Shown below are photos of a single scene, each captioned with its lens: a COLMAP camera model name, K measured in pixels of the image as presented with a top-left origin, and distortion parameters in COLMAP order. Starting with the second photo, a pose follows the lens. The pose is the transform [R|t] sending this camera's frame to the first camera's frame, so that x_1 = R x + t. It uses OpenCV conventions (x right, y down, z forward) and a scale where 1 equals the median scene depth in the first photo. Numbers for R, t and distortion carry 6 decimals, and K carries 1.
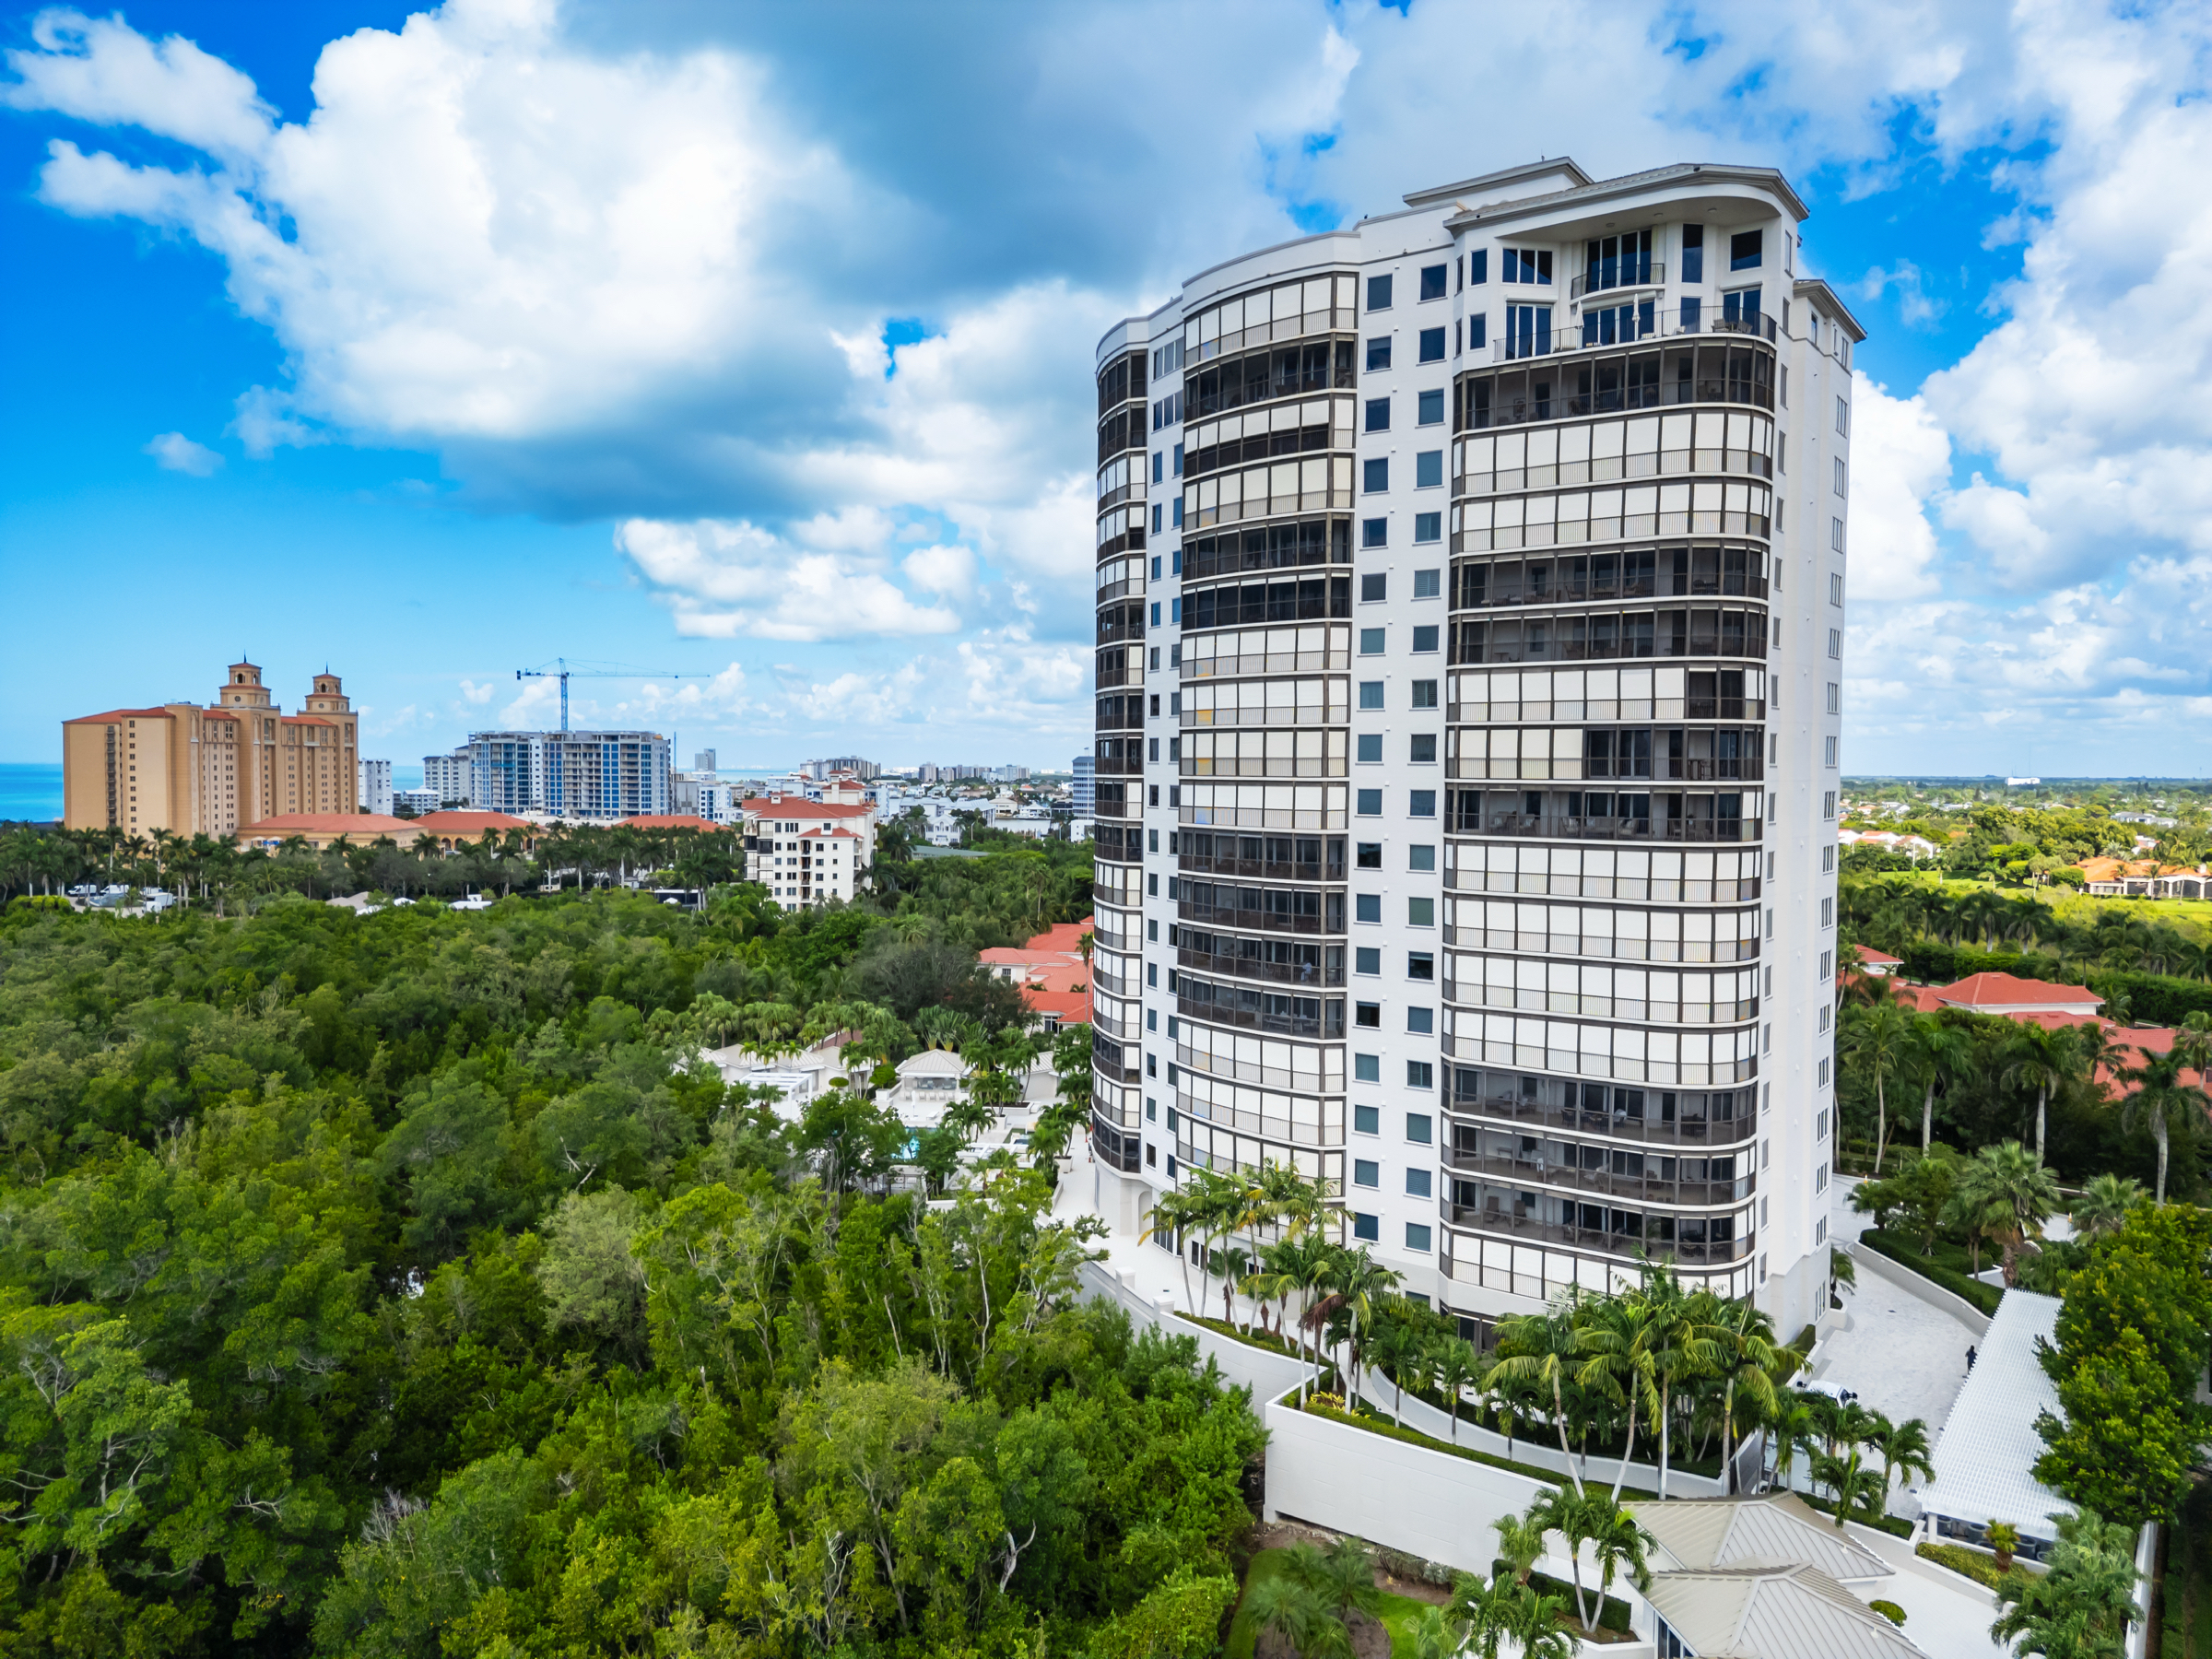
lens RADIAL K [[1568.8, 0, 1100.5], [0, 1568.8, 837.8], [0, 0, 1]] dist [0.040381, -0.035558]
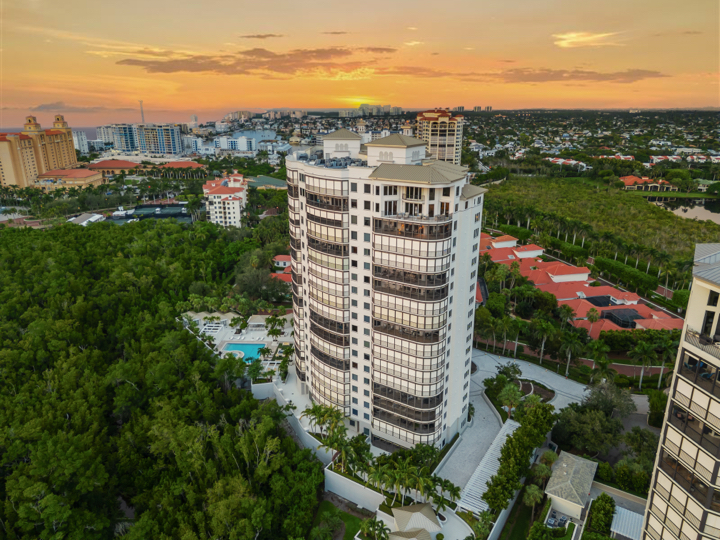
lens RADIAL K [[510.7, 0, 362.1], [0, 510.7, 268.2], [0, 0, 1]] dist [0.040381, -0.035558]
pose [[0.998599, -0.023066, 0.047614, 0.134410], [0.009354, 0.962753, 0.270219, -0.482242], [-0.052073, -0.269395, 0.961621, -0.184583]]
